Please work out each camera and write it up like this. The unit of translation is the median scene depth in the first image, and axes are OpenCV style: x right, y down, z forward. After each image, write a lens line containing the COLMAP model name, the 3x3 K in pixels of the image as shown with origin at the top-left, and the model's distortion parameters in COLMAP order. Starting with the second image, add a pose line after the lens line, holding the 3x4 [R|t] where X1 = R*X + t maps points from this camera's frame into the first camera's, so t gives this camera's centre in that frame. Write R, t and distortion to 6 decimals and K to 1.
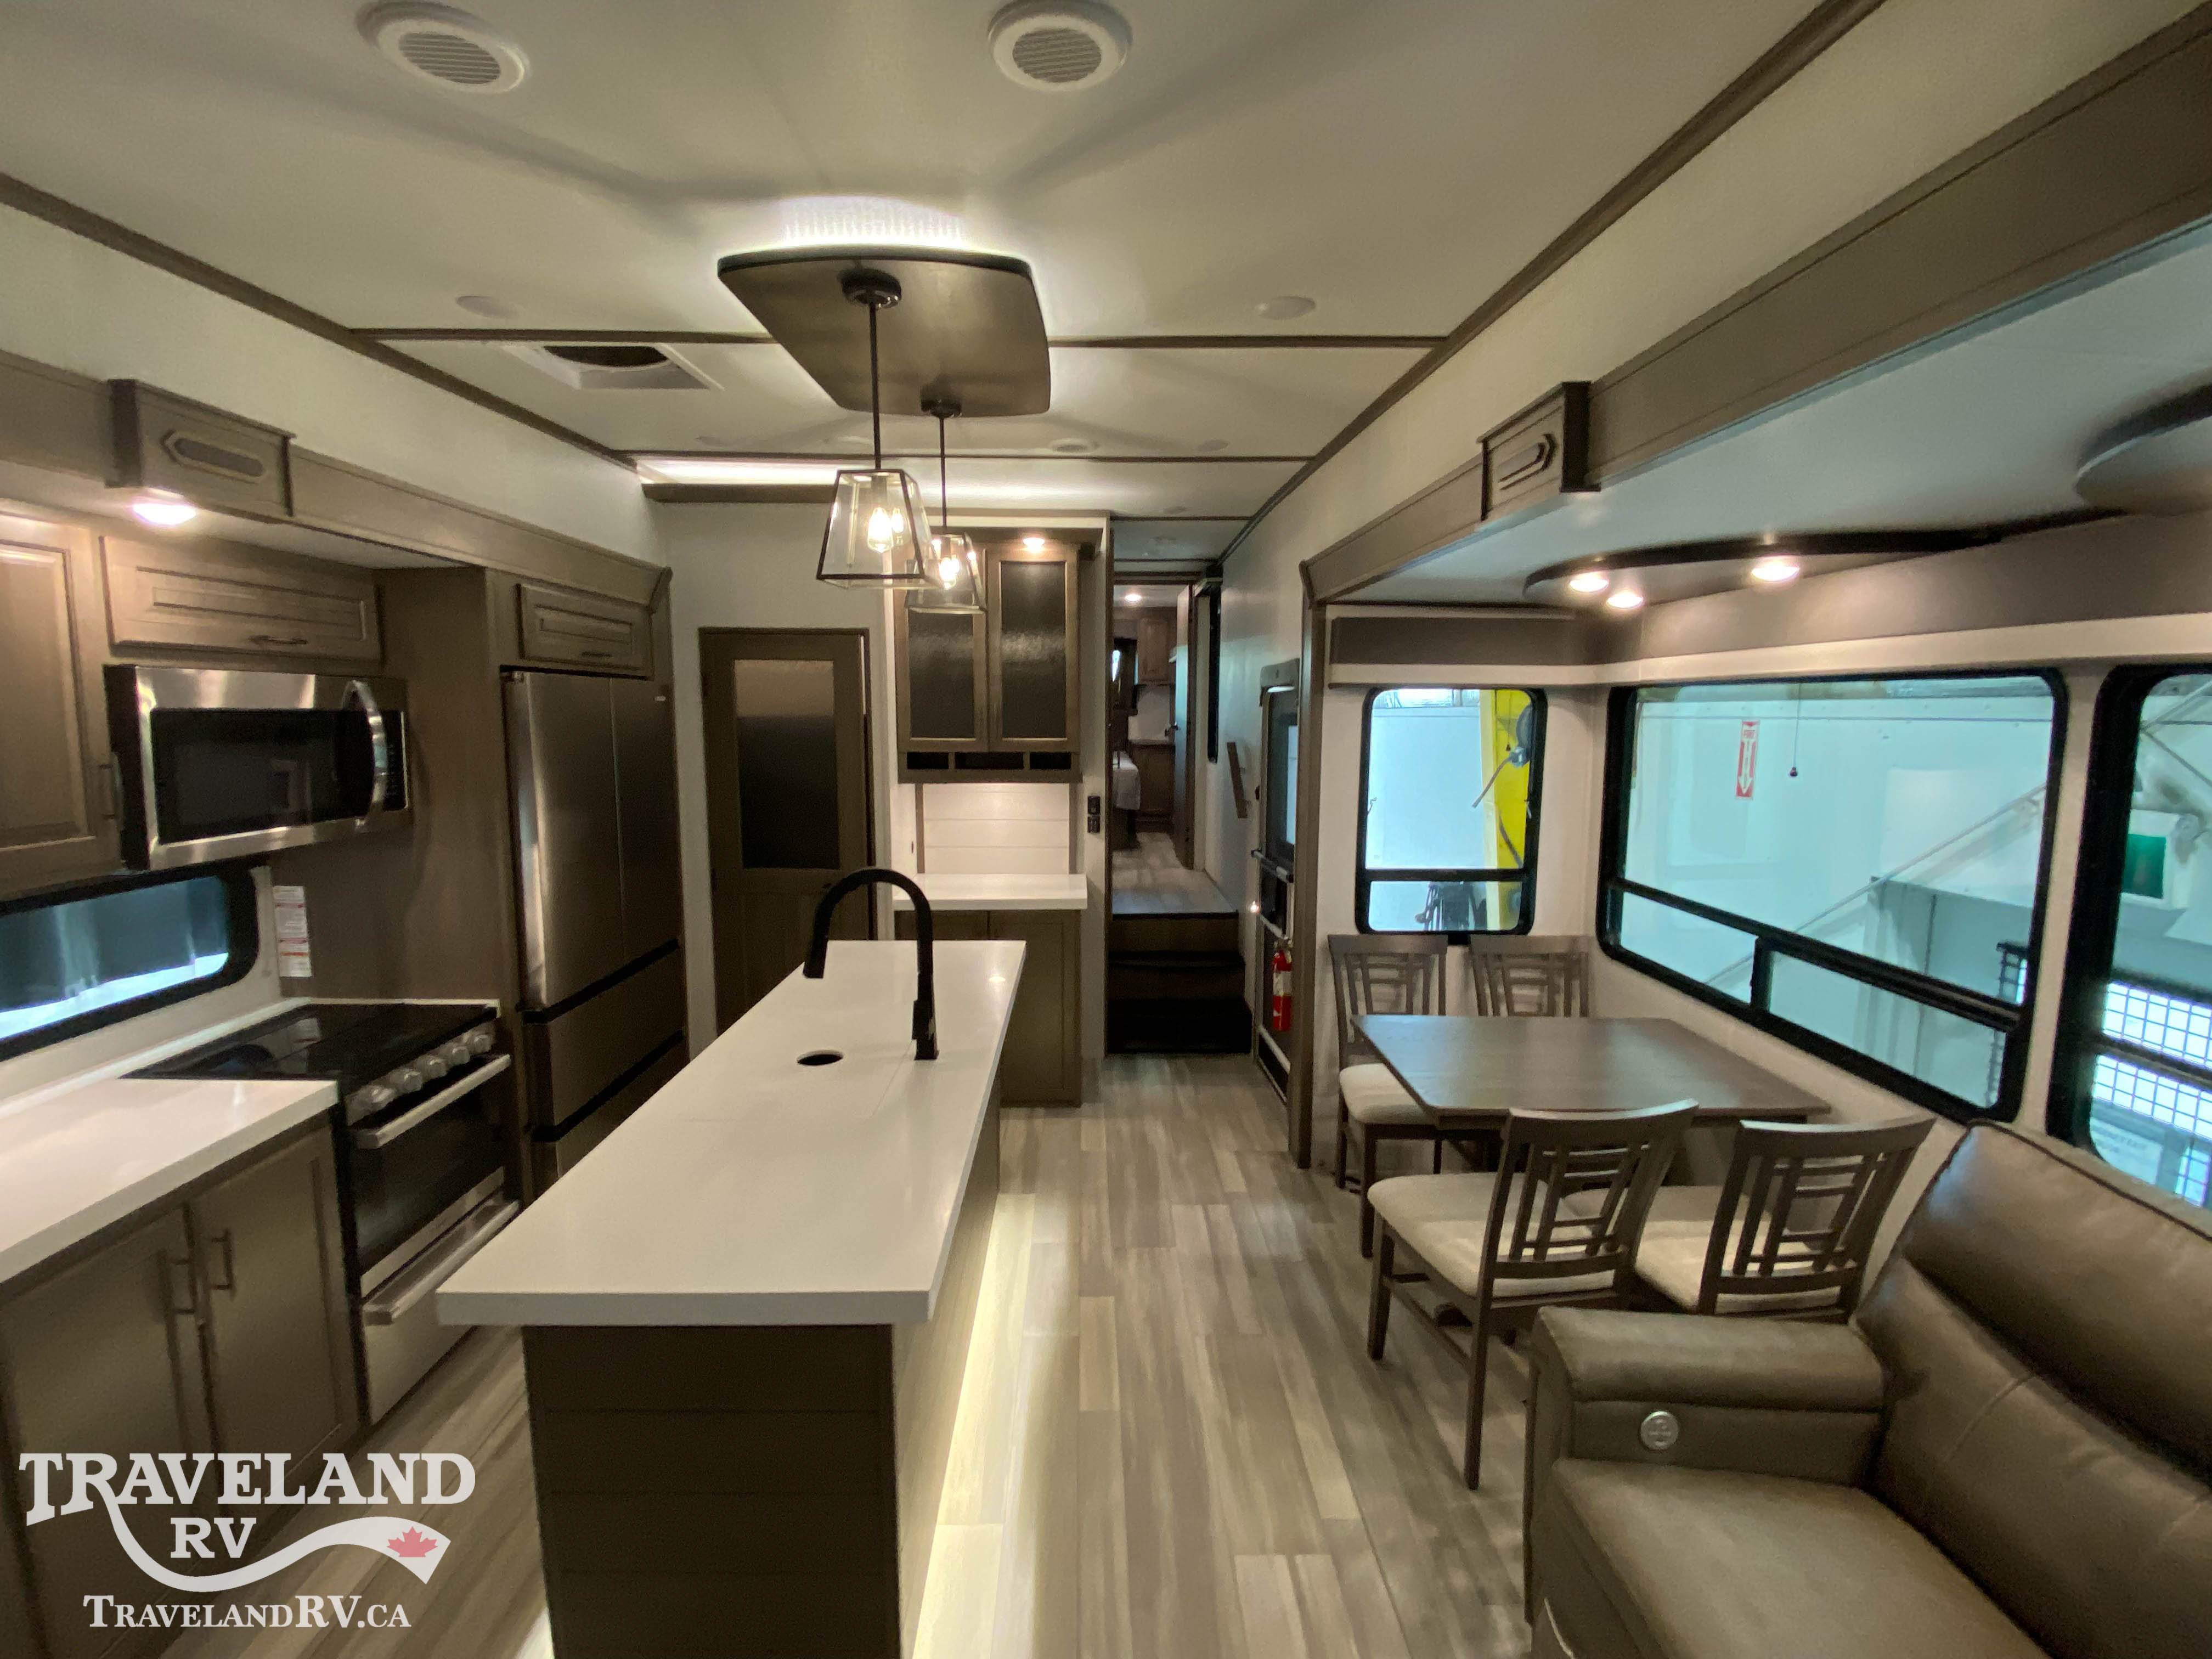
lens RADIAL K [[966.9, 0, 1101.4], [0, 966.9, 828.0], [0, 0, 1]] dist [0.028505, -0.026590]
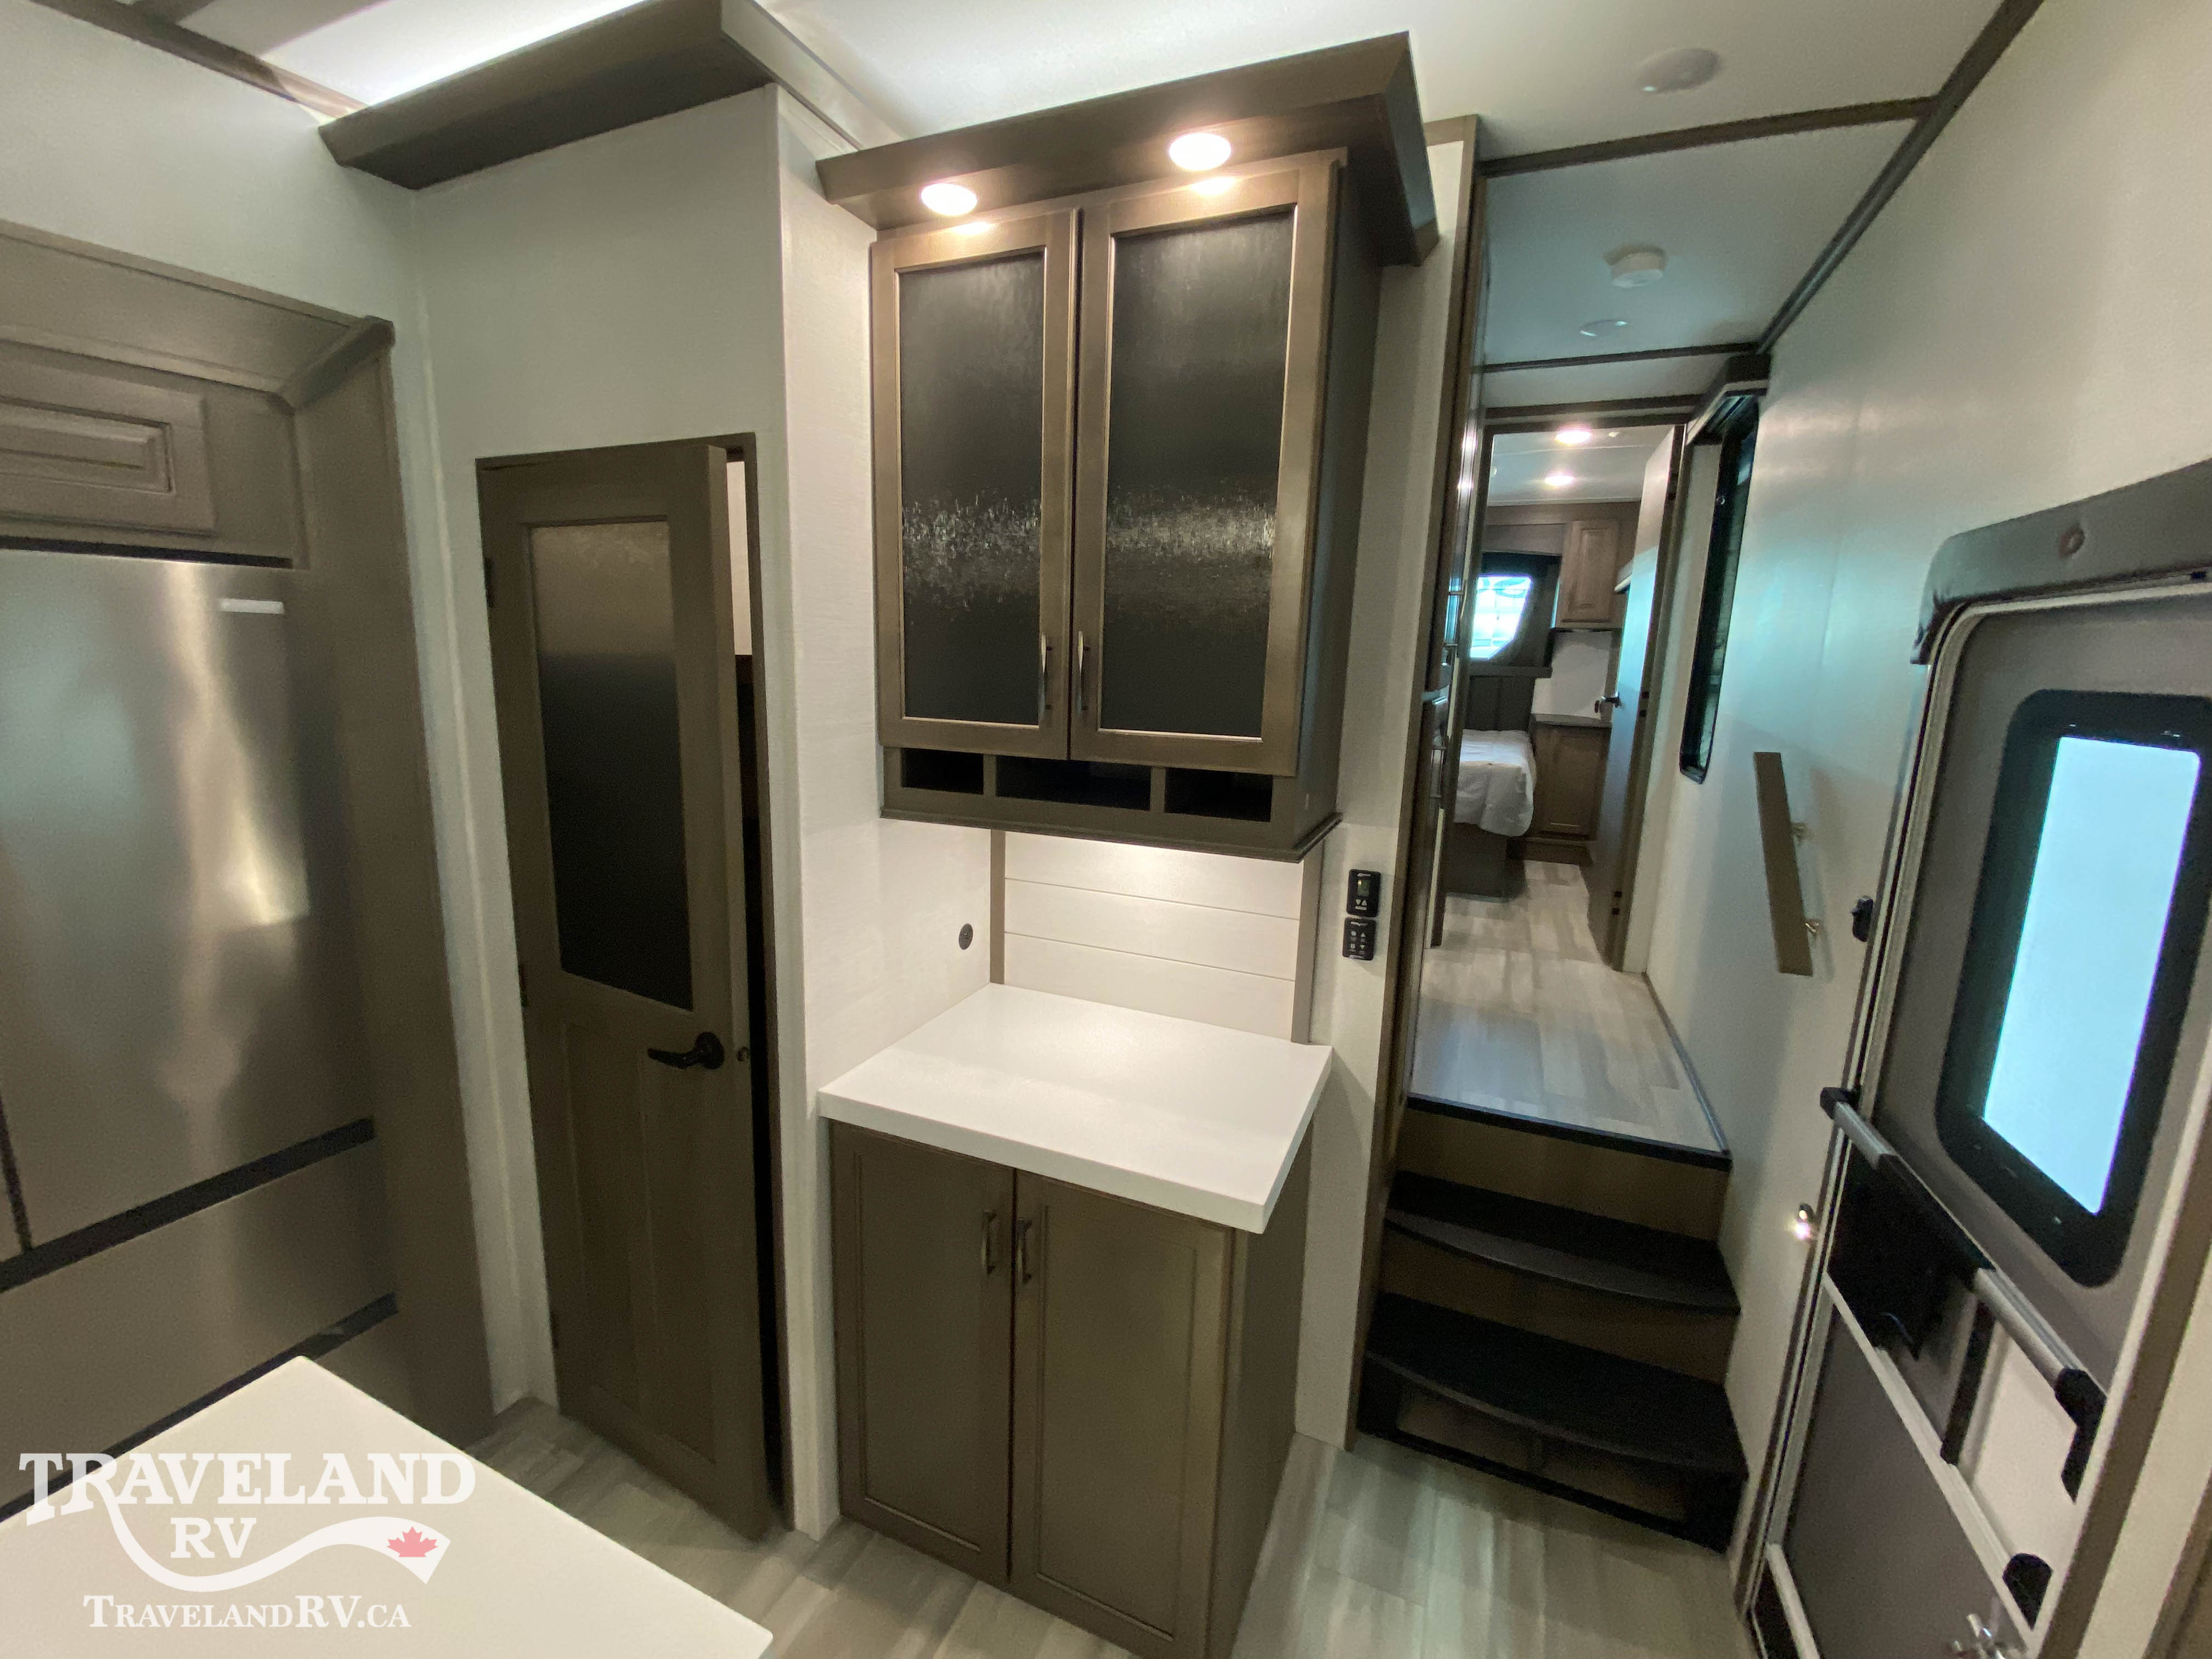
lens RADIAL K [[919.6, 0, 1099.9], [0, 919.6, 831.2], [0, 0, 1]] dist [0.020917, -0.021125]
pose [[0.909239, 0.099935, -0.404100, 0.077860], [-0.076459, 0.994333, 0.073865, -0.121330], [0.409192, -0.036264, 0.911727, 1.016041]]
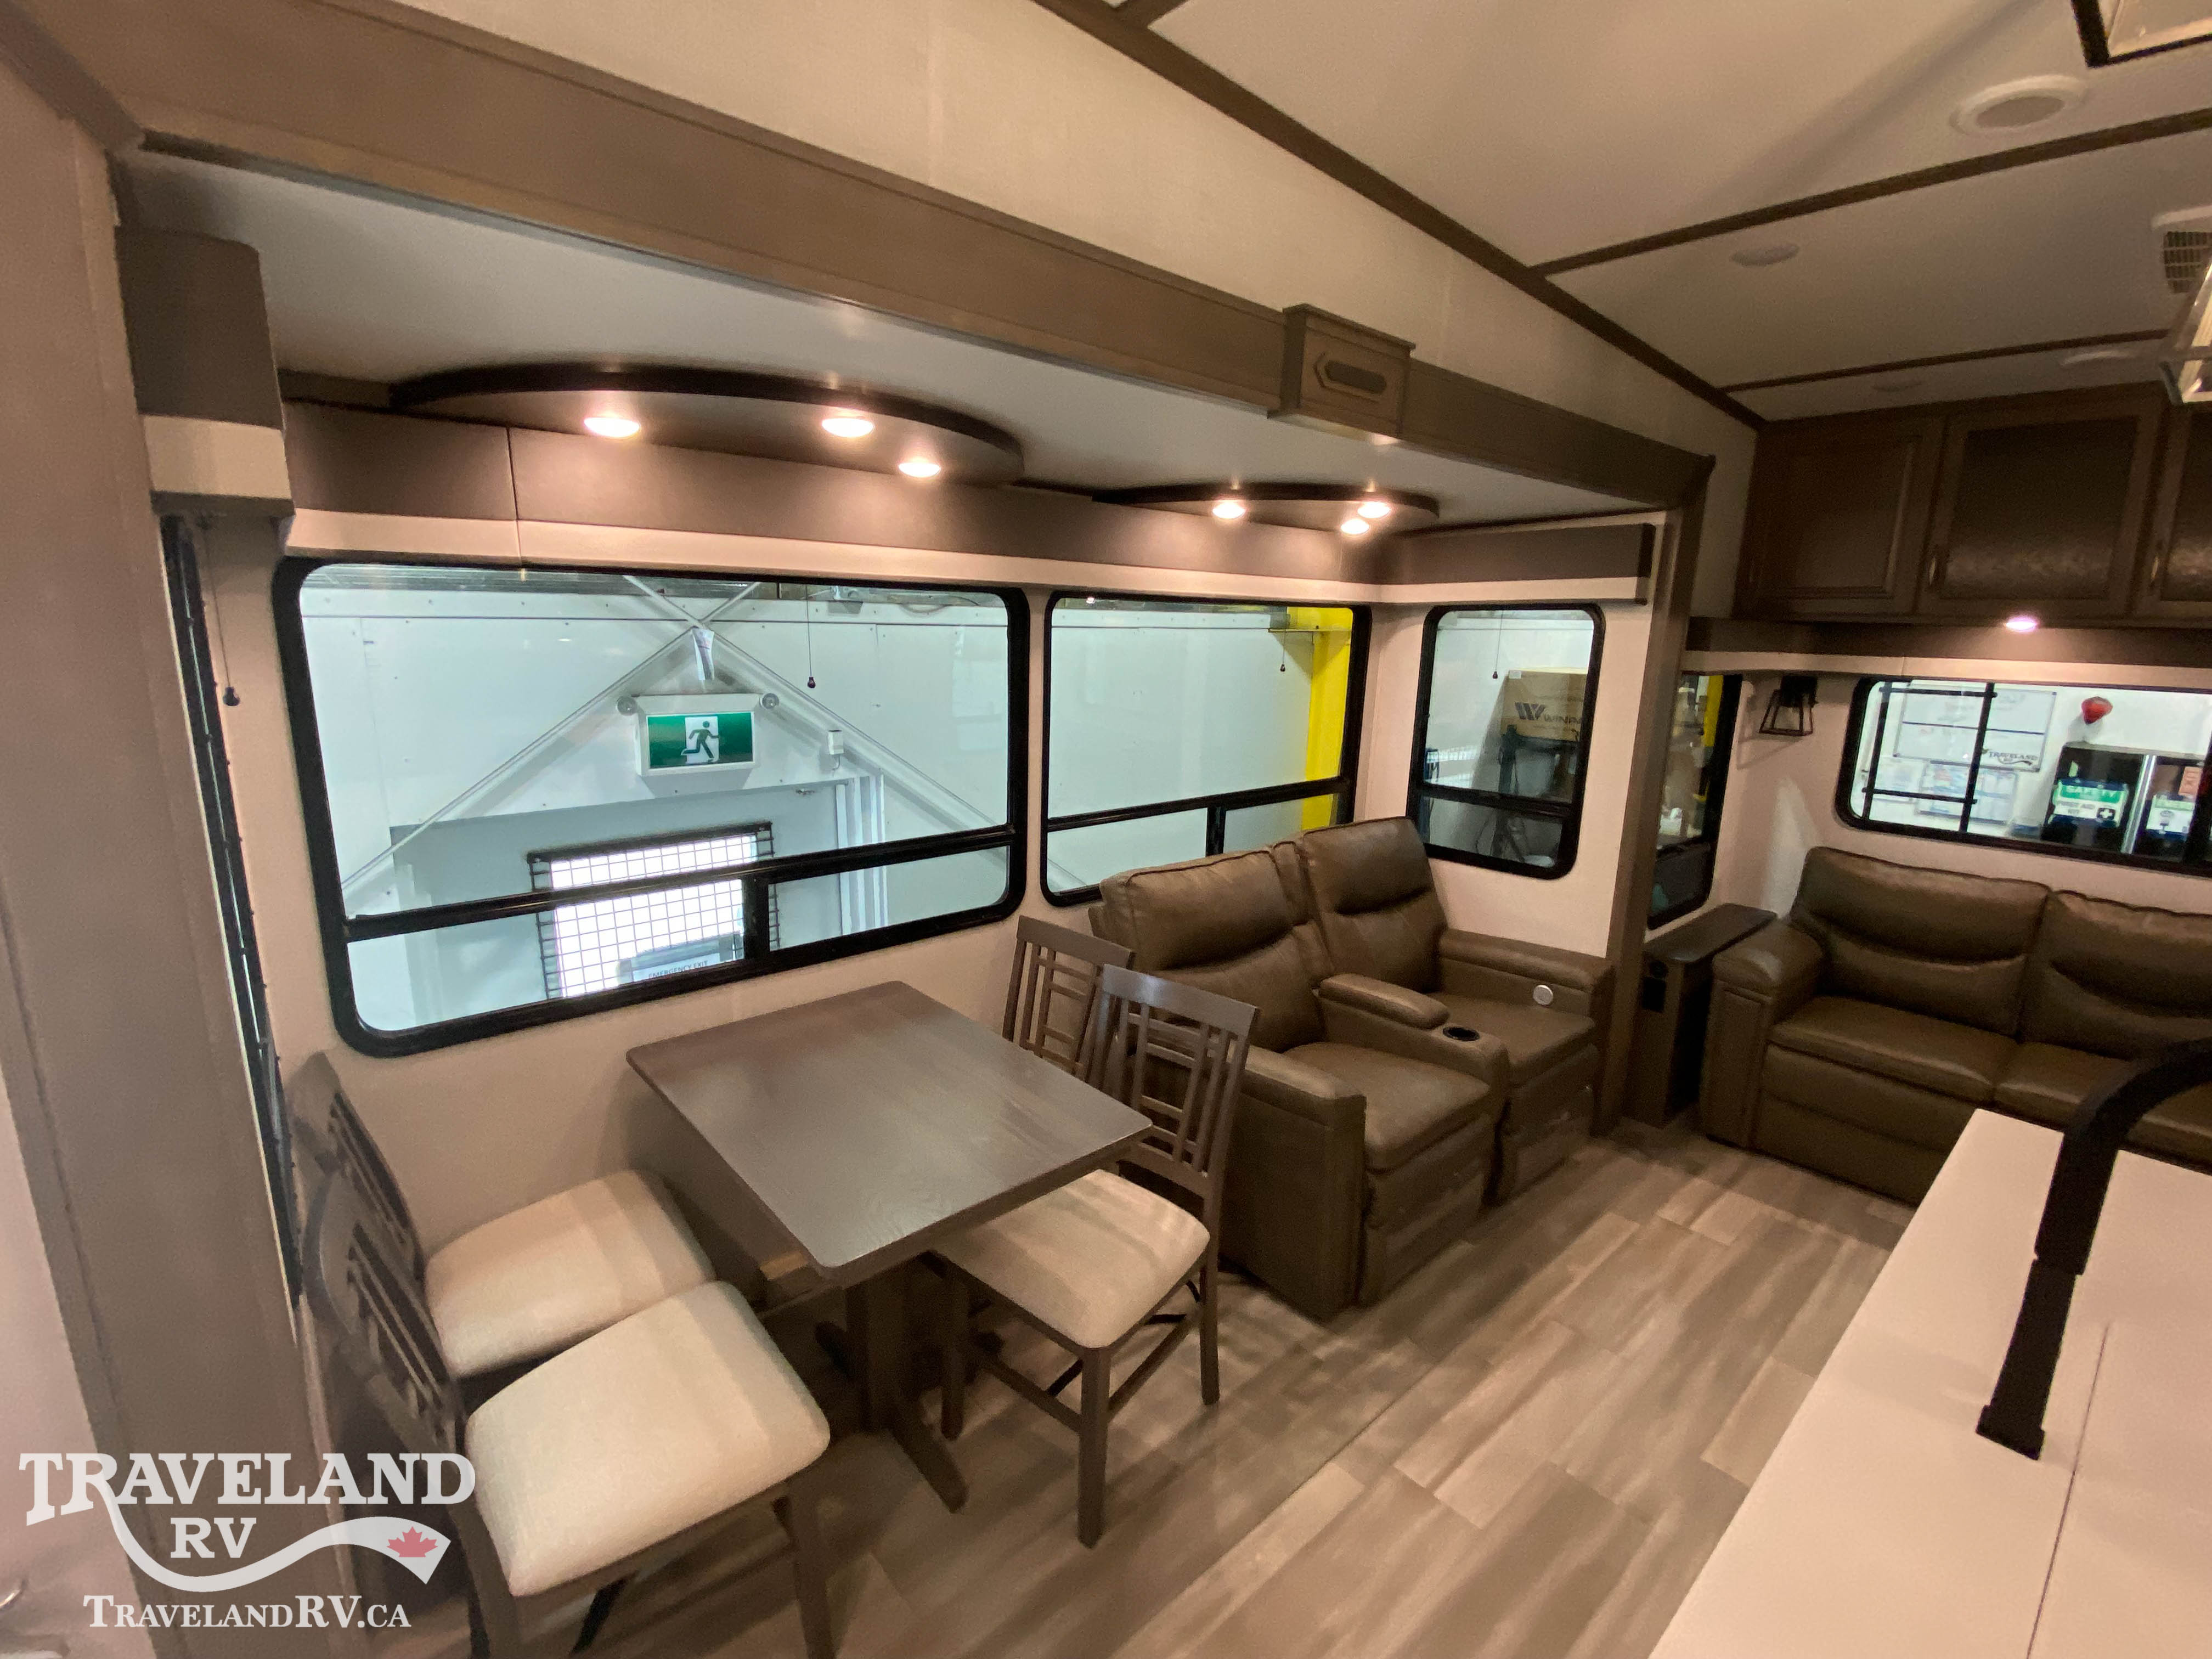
lens RADIAL K [[966.9, 0, 1101.4], [0, 966.9, 828.0], [0, 0, 1]] dist [0.028505, -0.026590]
pose [[-0.642681, -0.172036, 0.746569, -0.159036], [0.073290, 0.956188, 0.283431, -0.149300], [-0.762621, 0.236872, -0.601915, 1.240754]]
